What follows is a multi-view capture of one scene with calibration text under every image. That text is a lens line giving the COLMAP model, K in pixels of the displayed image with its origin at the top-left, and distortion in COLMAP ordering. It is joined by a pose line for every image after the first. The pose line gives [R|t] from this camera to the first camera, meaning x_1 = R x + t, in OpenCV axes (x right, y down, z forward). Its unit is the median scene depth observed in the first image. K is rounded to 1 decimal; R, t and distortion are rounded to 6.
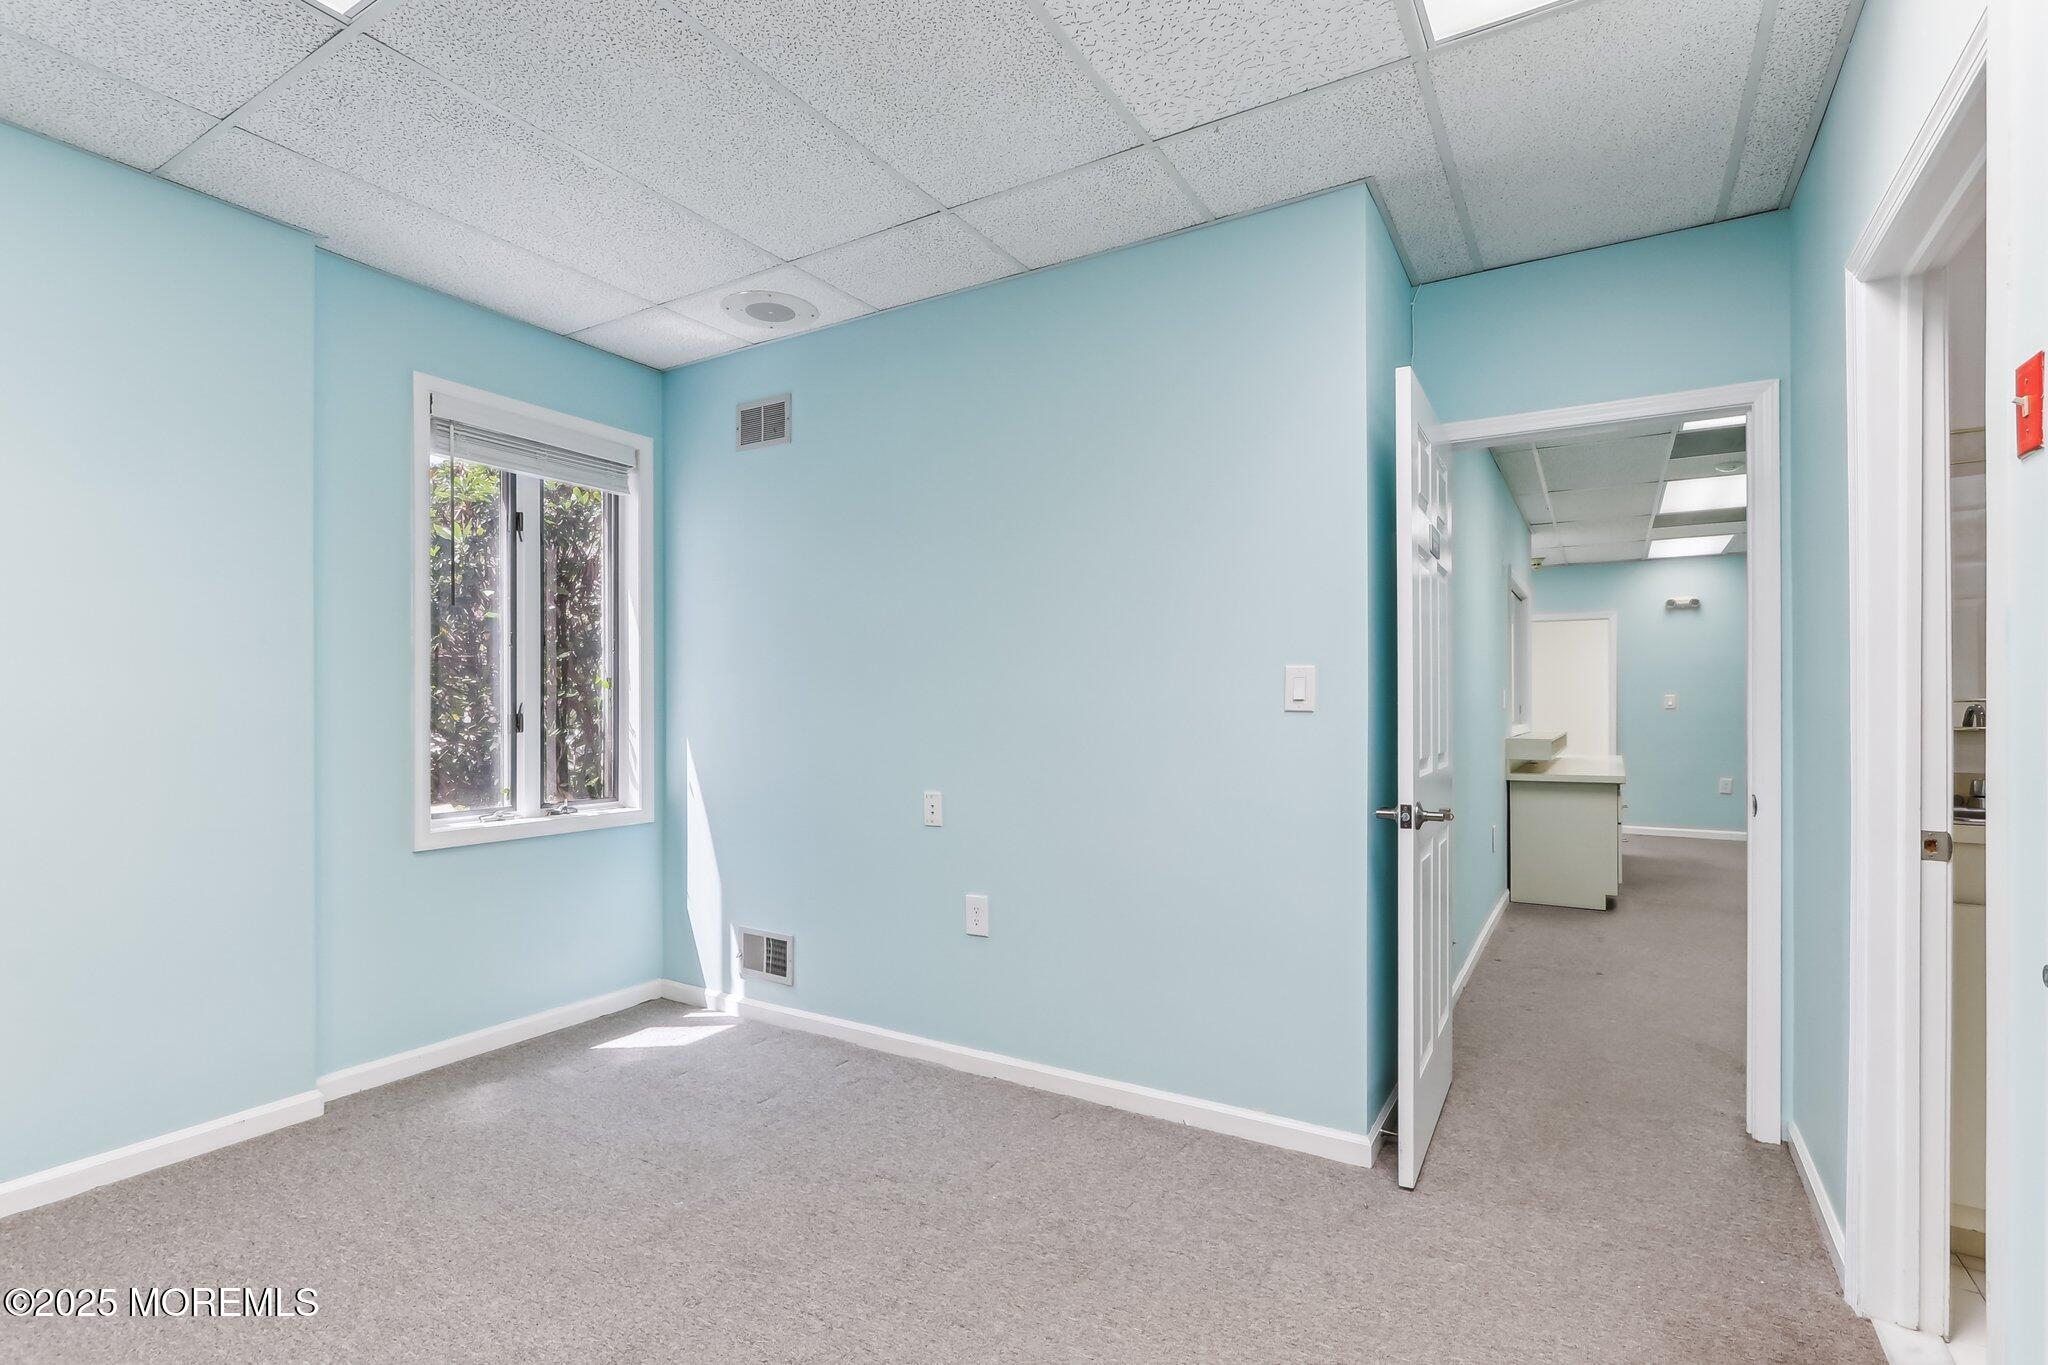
lens RADIAL K [[959.2, 0, 1021.6], [0, 959.2, 697.8], [0, 0, 1]] dist [-0.002034, 0.001779]
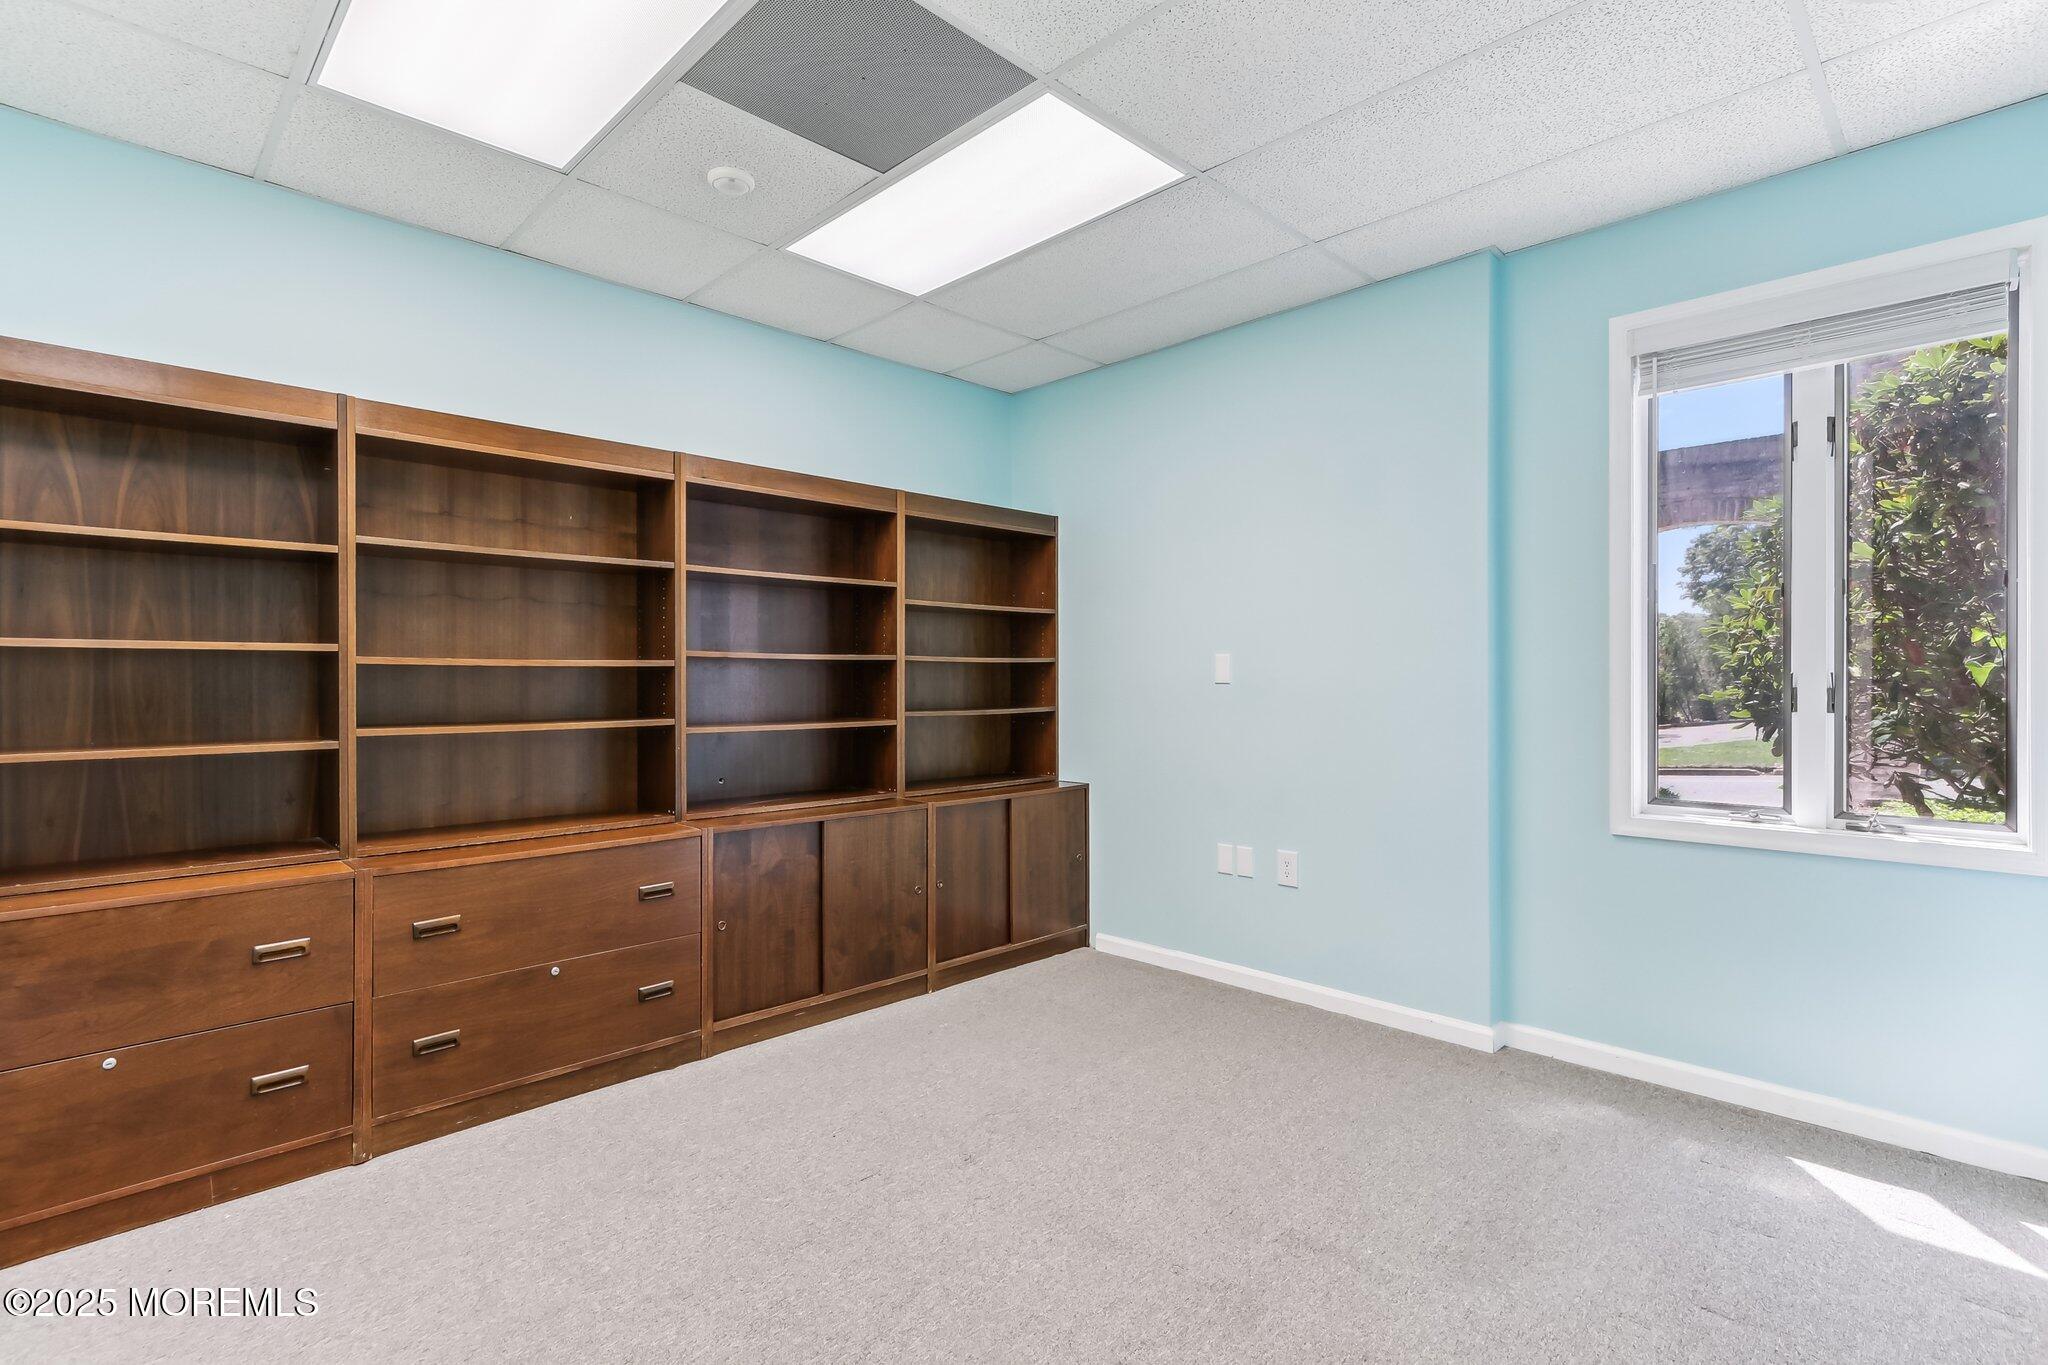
lens RADIAL K [[959.2, 0, 1024.3], [0, 959.2, 676.1], [0, 0, 1]] dist [-0.002034, 0.001779]
pose [[-0.238559, 0.001603, -0.971127, 0.421002], [0.010333, 0.999946, -0.000888, -0.002923], [0.971073, -0.010246, -0.238563, 0.665808]]
